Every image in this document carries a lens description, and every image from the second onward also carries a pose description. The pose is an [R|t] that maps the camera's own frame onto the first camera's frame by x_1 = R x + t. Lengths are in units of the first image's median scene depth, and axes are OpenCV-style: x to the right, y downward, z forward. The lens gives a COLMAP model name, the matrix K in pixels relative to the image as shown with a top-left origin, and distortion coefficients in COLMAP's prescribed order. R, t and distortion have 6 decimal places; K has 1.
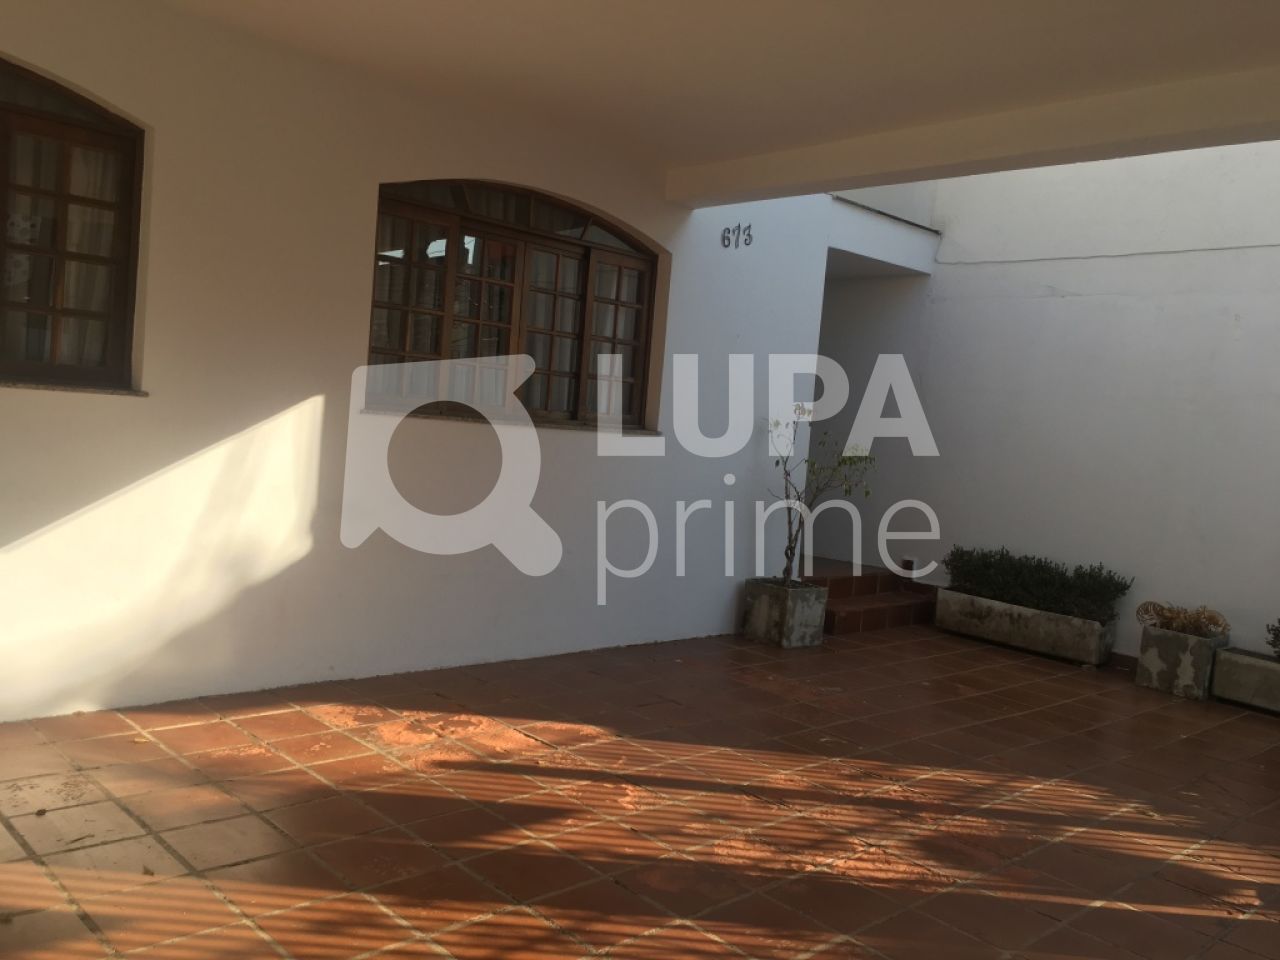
lens RADIAL K [[1086.9, 0, 635.7], [0, 1086.9, 476.2], [0, 0, 1]] dist [0.083549, -0.107458]
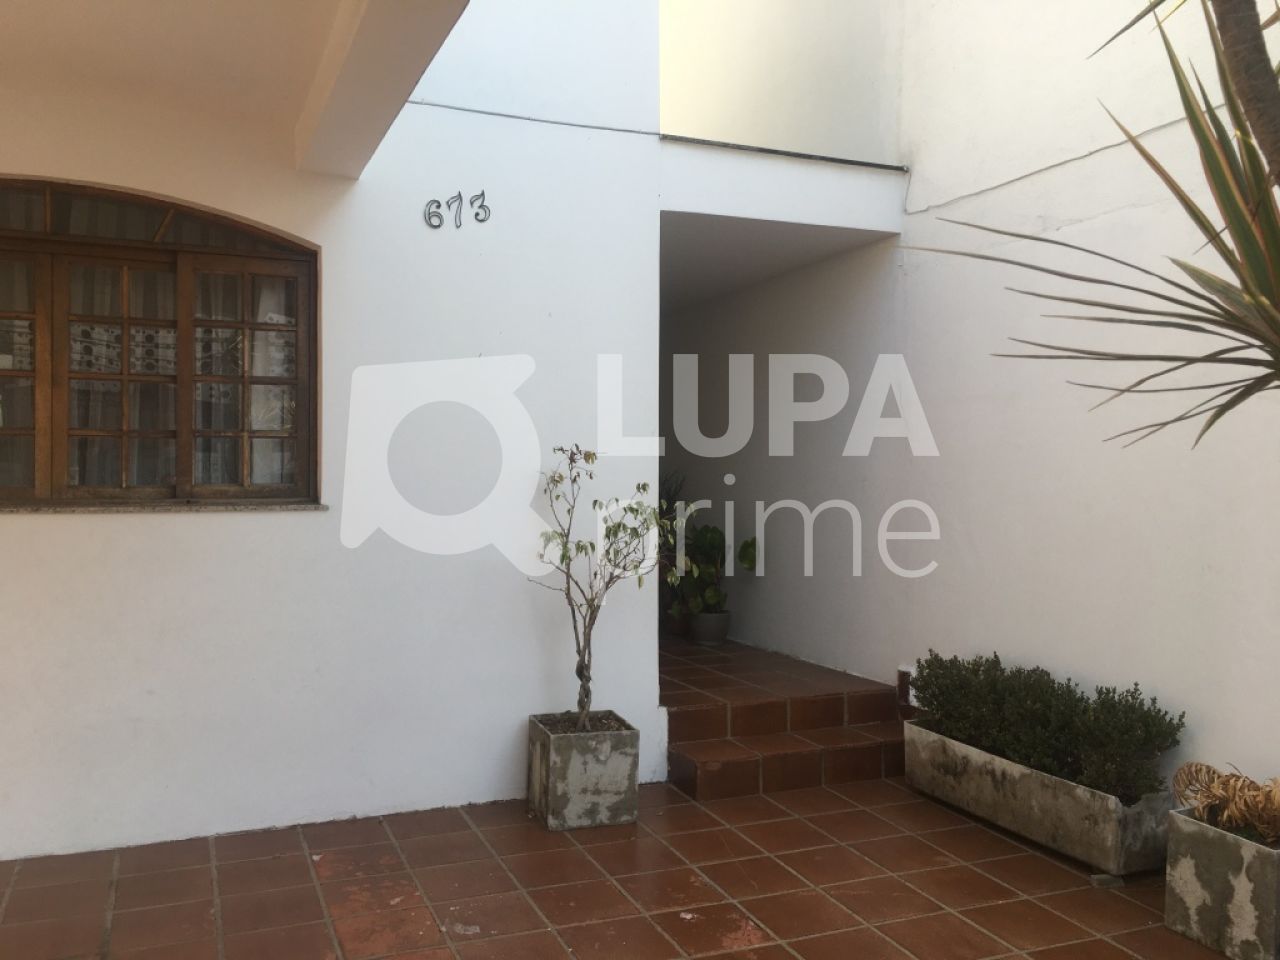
lens RADIAL K [[1086.9, 0, 645.6], [0, 1086.9, 469.0], [0, 0, 1]] dist [0.083549, -0.107458]
pose [[0.926589, -0.080244, -0.367414, 0.424134], [0.053719, 0.995194, -0.081878, 0.003503], [0.372218, 0.056130, 0.926446, 0.402908]]
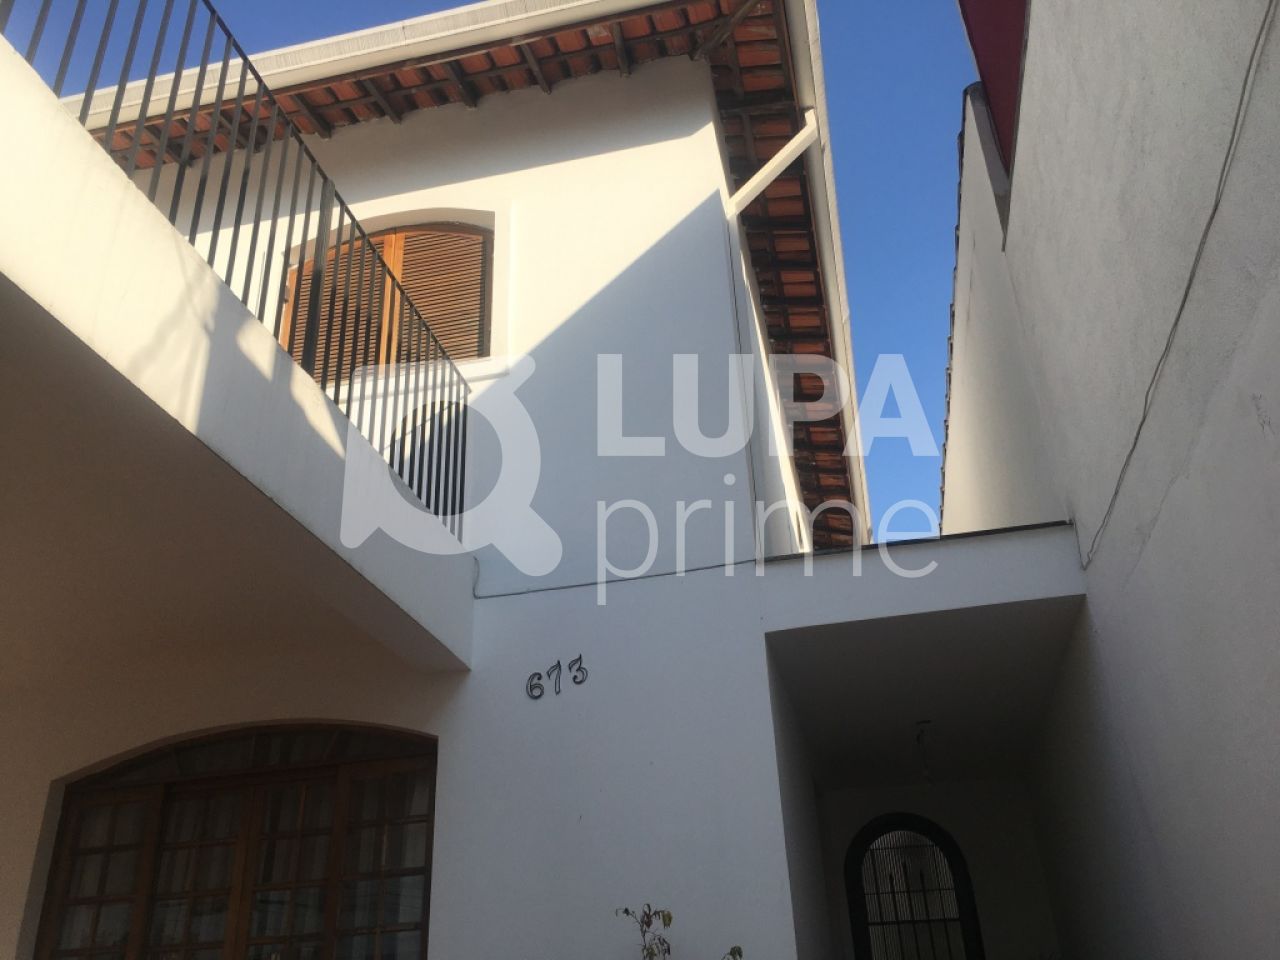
lens RADIAL K [[1086.9, 0, 644.9], [0, 1086.9, 476.7], [0, 0, 1]] dist [0.083549, -0.107458]
pose [[0.530448, -0.487411, -0.693581, 0.659270], [0.042726, 0.832507, -0.552365, 0.065744], [0.846640, 0.263367, 0.462426, 0.657204]]
